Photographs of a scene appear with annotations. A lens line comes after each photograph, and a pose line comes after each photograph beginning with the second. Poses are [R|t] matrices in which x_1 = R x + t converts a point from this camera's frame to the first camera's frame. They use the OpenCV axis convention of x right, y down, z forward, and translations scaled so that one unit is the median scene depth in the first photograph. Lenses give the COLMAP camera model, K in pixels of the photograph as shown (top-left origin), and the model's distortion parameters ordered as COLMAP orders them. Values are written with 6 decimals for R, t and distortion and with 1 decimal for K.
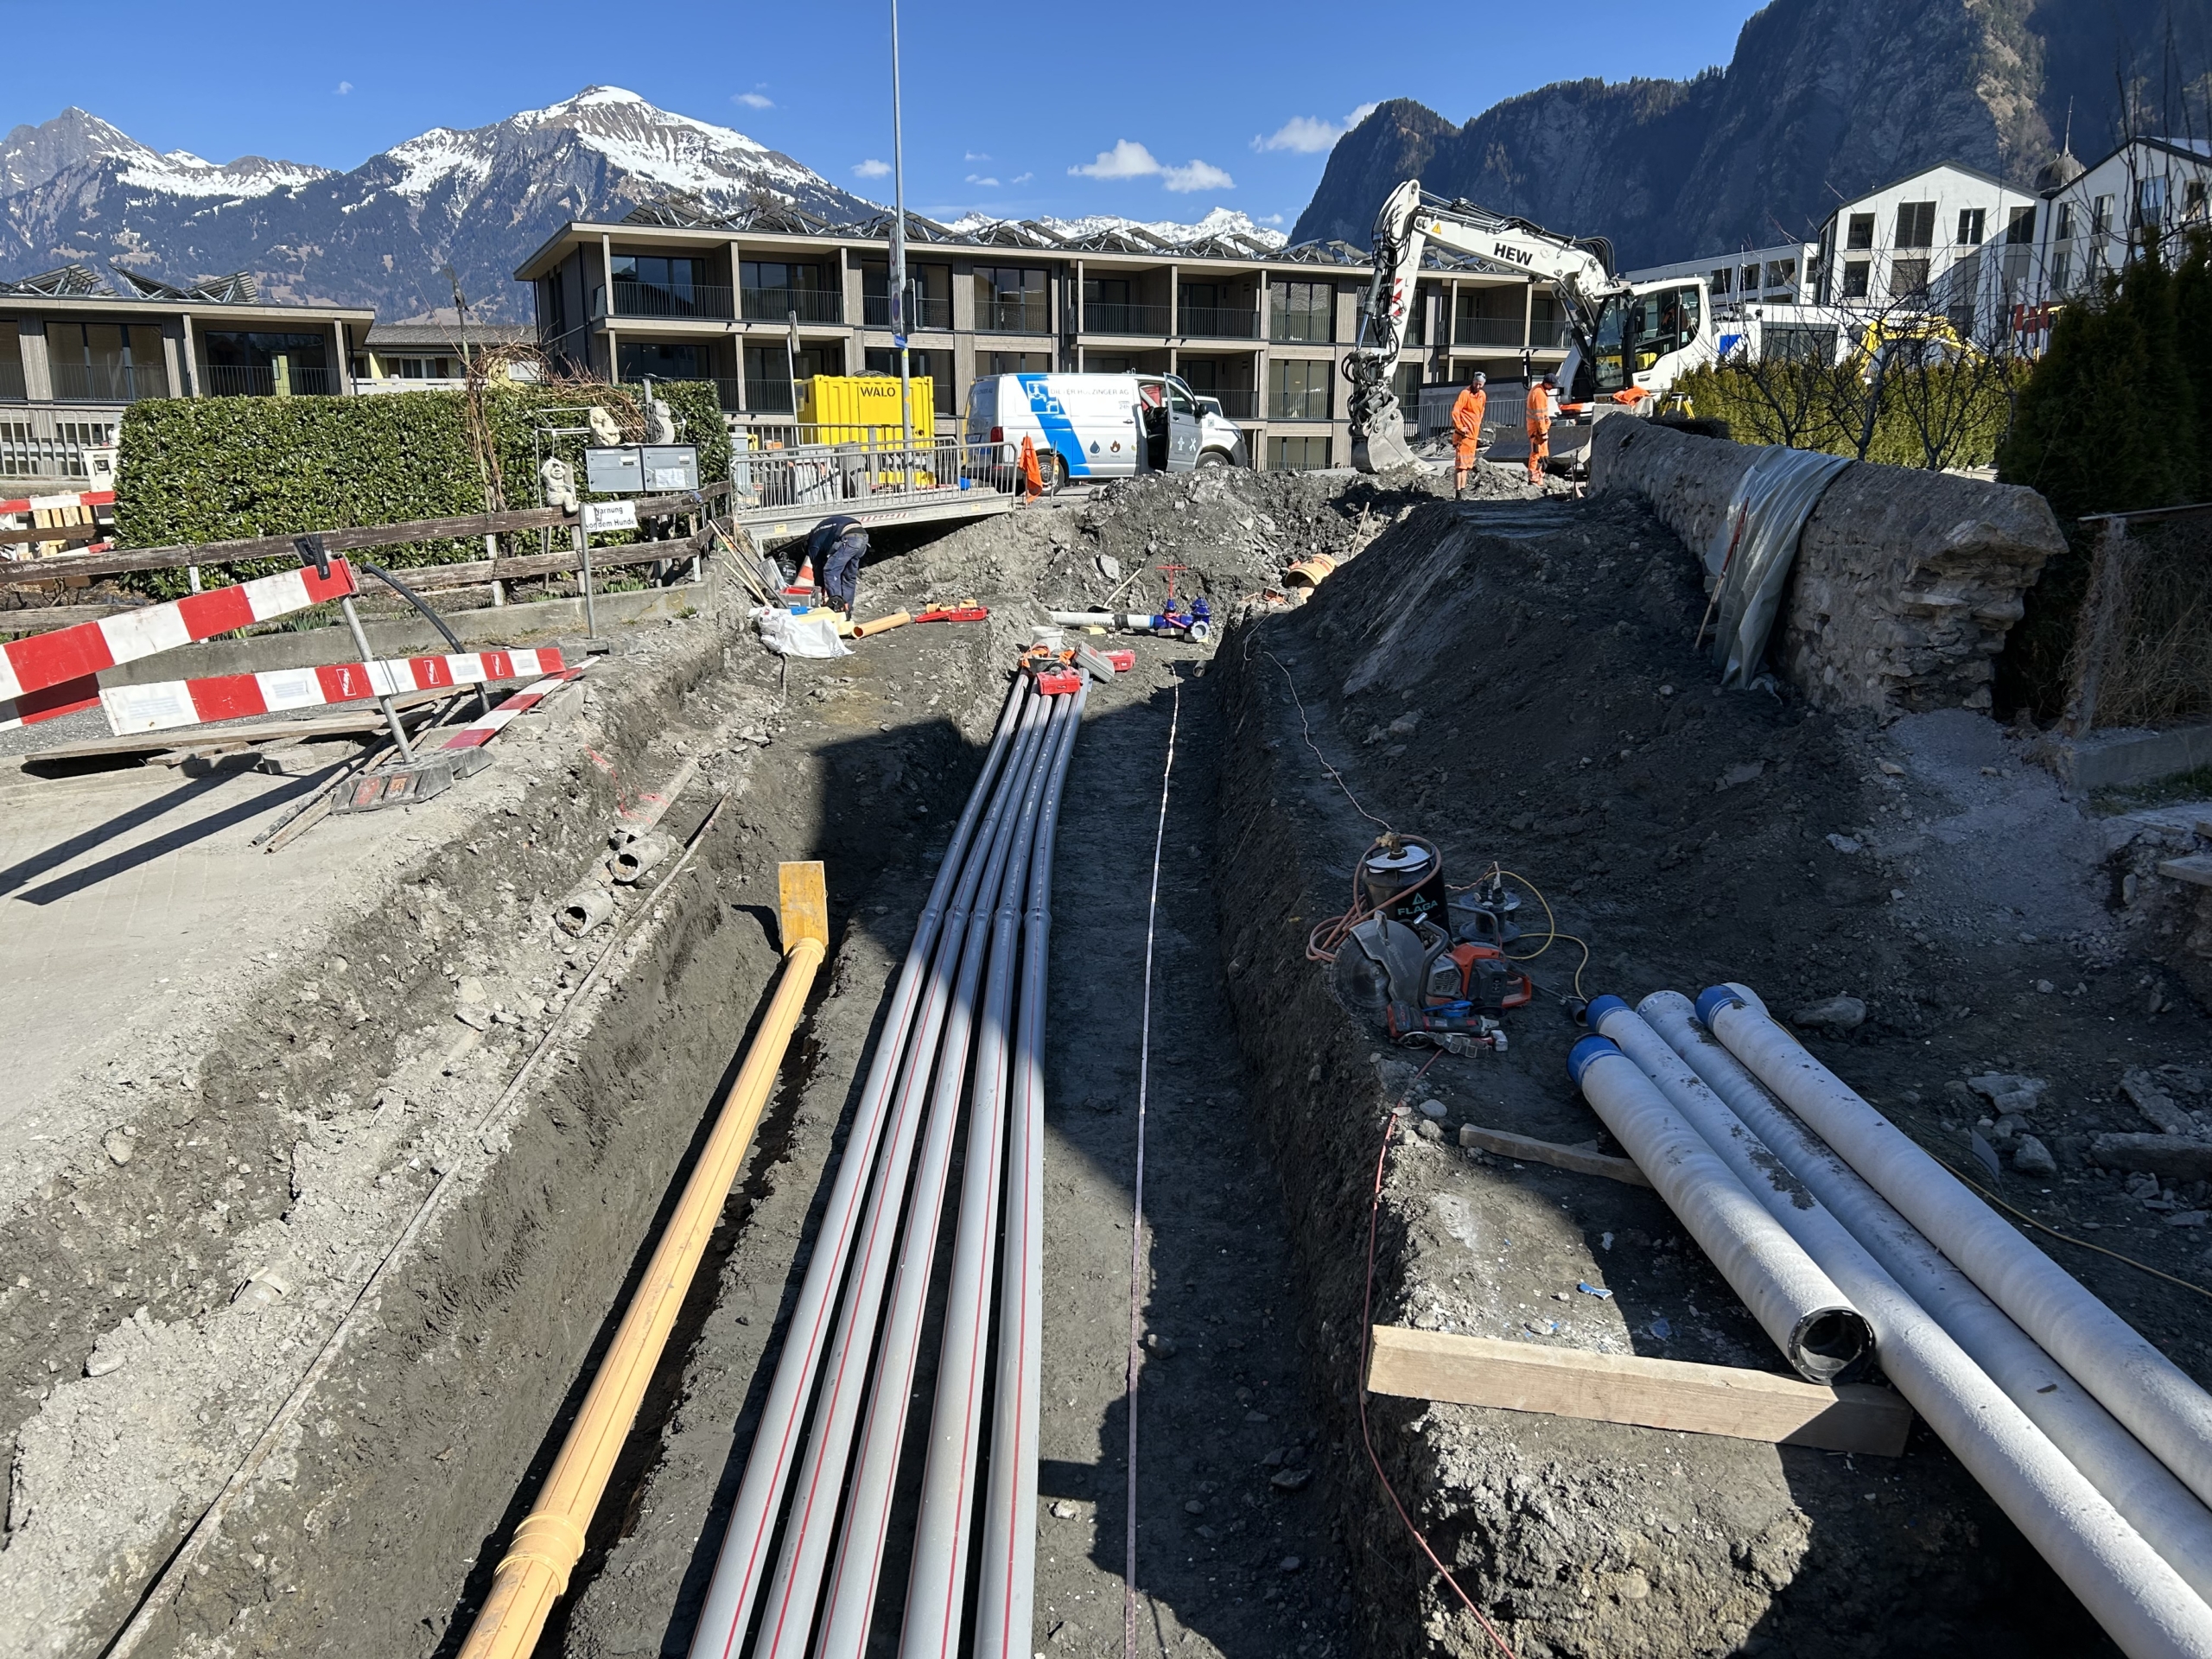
lens RADIAL K [[1654.6, 0, 1095.1], [0, 1654.6, 820.6], [0, 0, 1]] dist [0.028113, -0.032981]
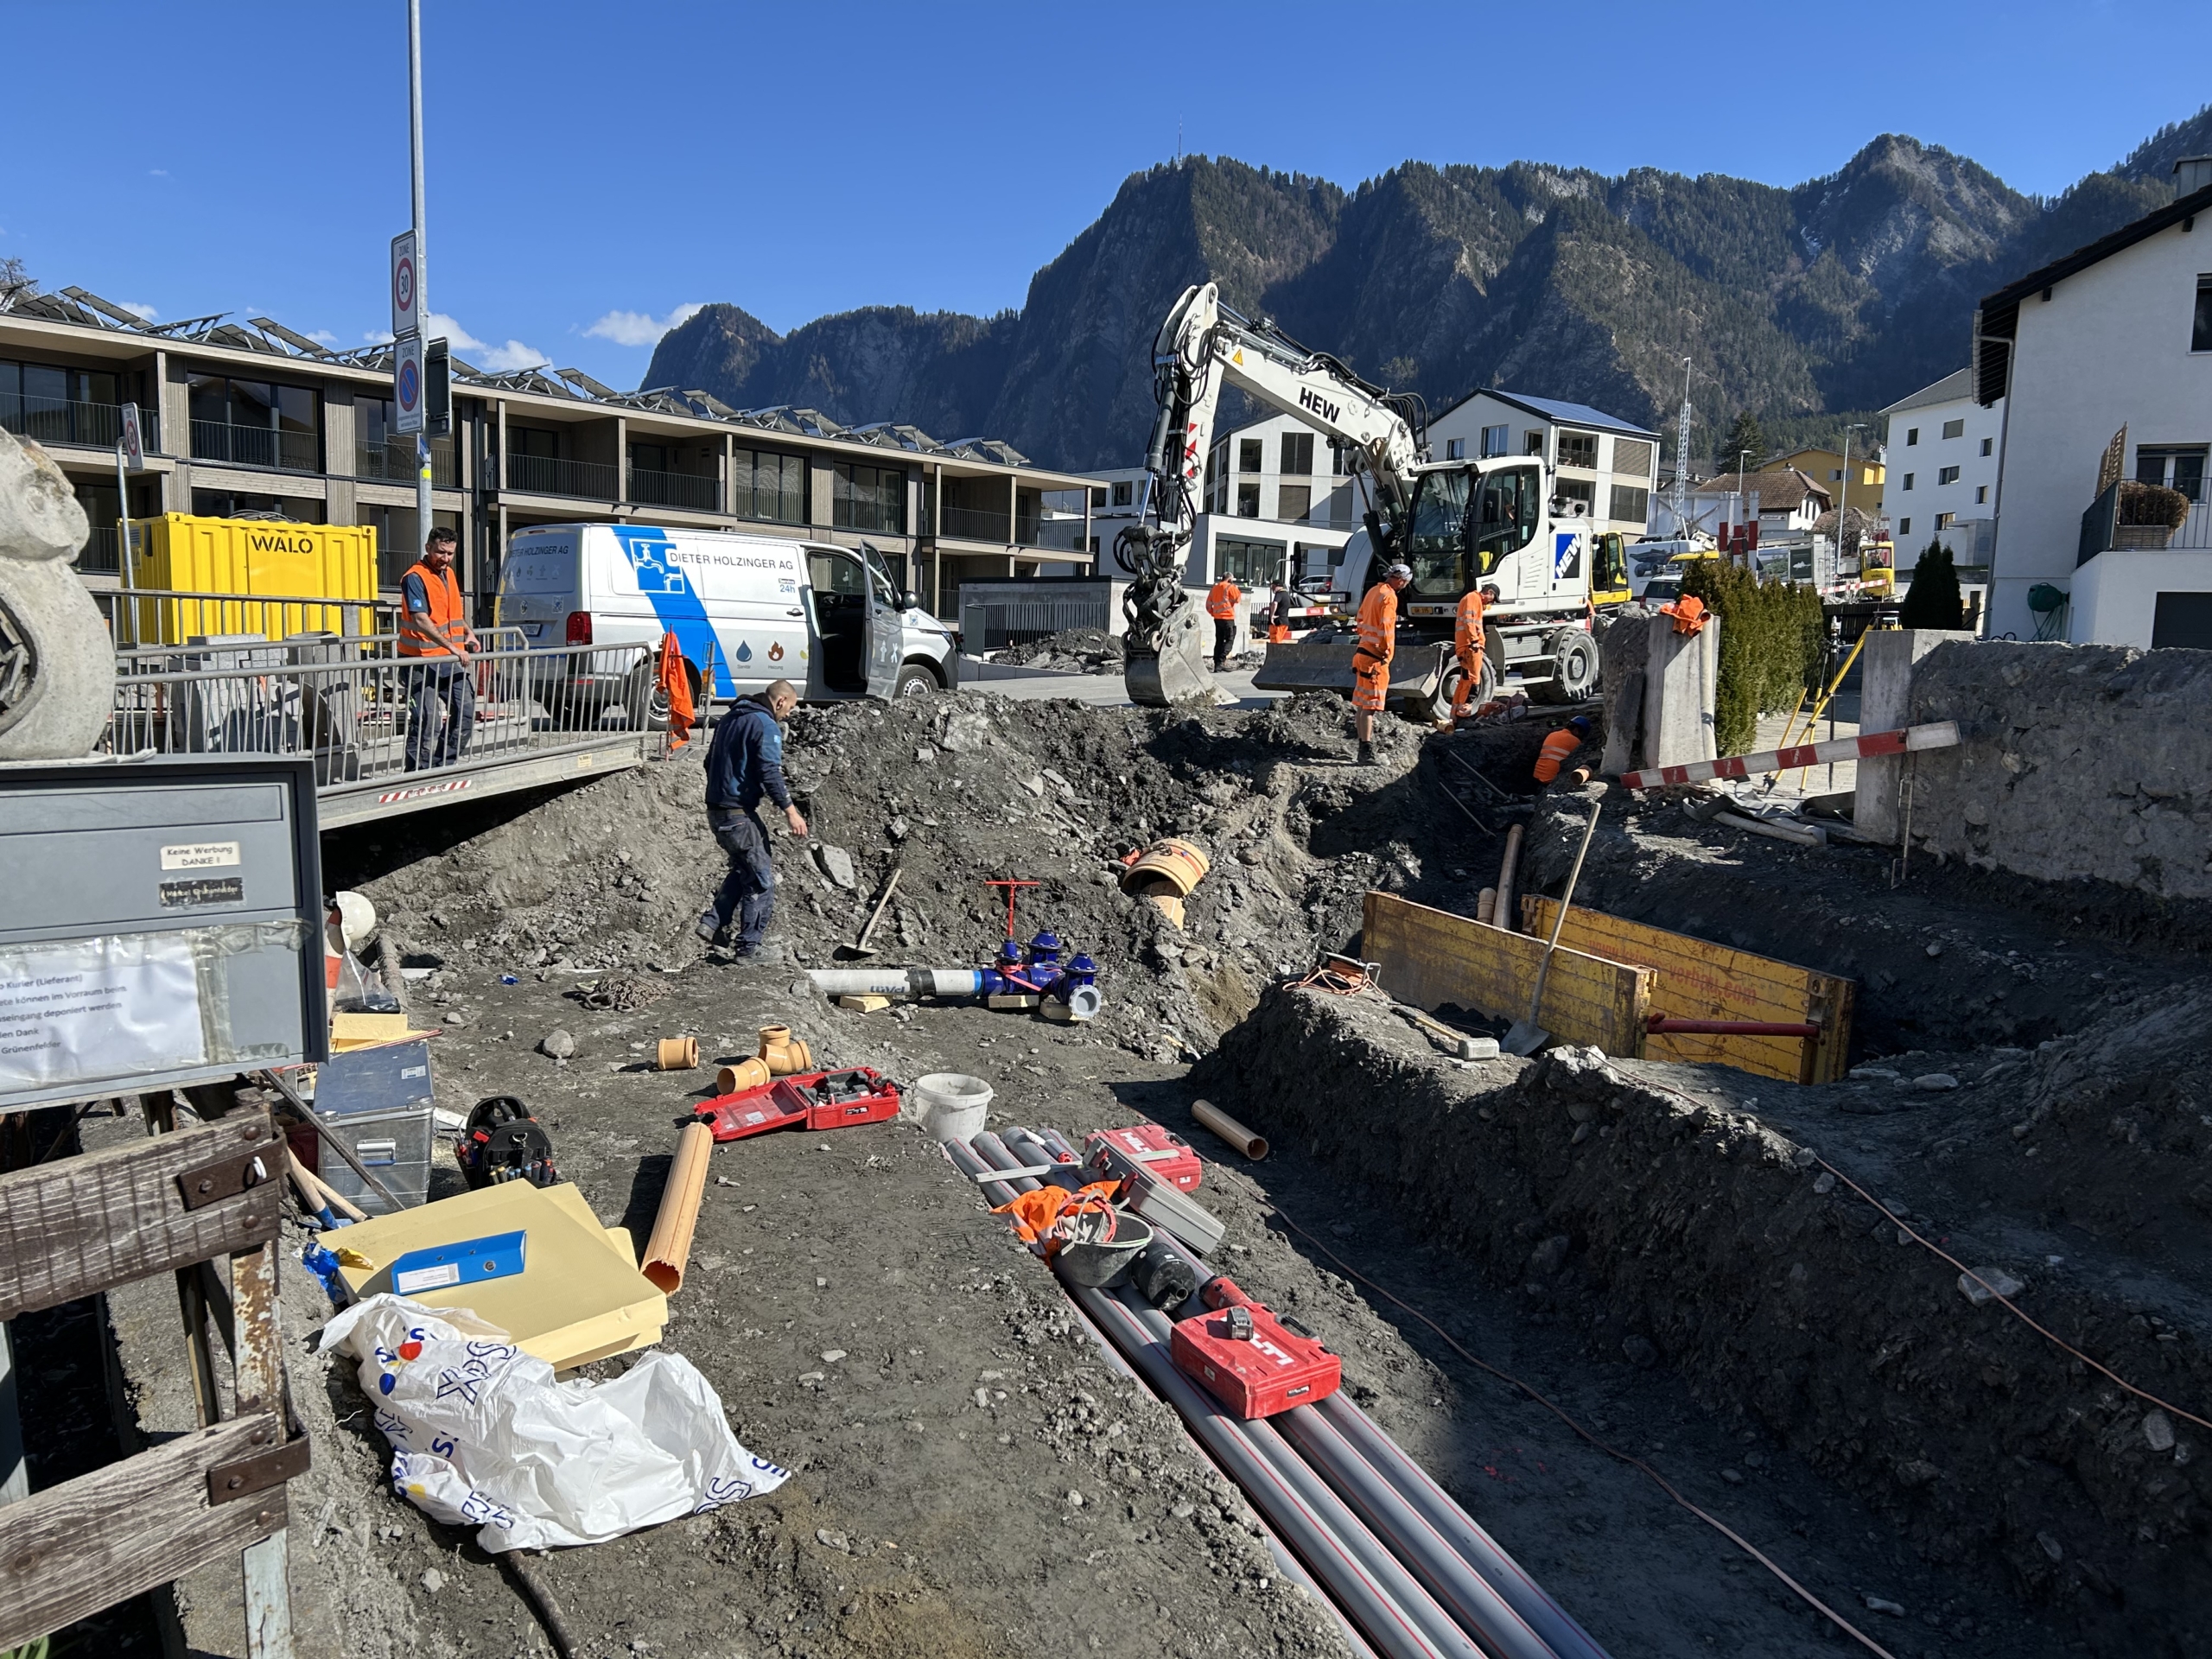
lens RADIAL K [[1654.6, 0, 1094.2], [0, 1654.6, 840.6], [0, 0, 1]] dist [0.028113, -0.032981]
pose [[0.923305, -0.011550, 0.383893, -0.111146], [0.049931, 0.994675, -0.090162, -0.093833], [-0.380808, 0.102416, 0.918965, 0.394066]]
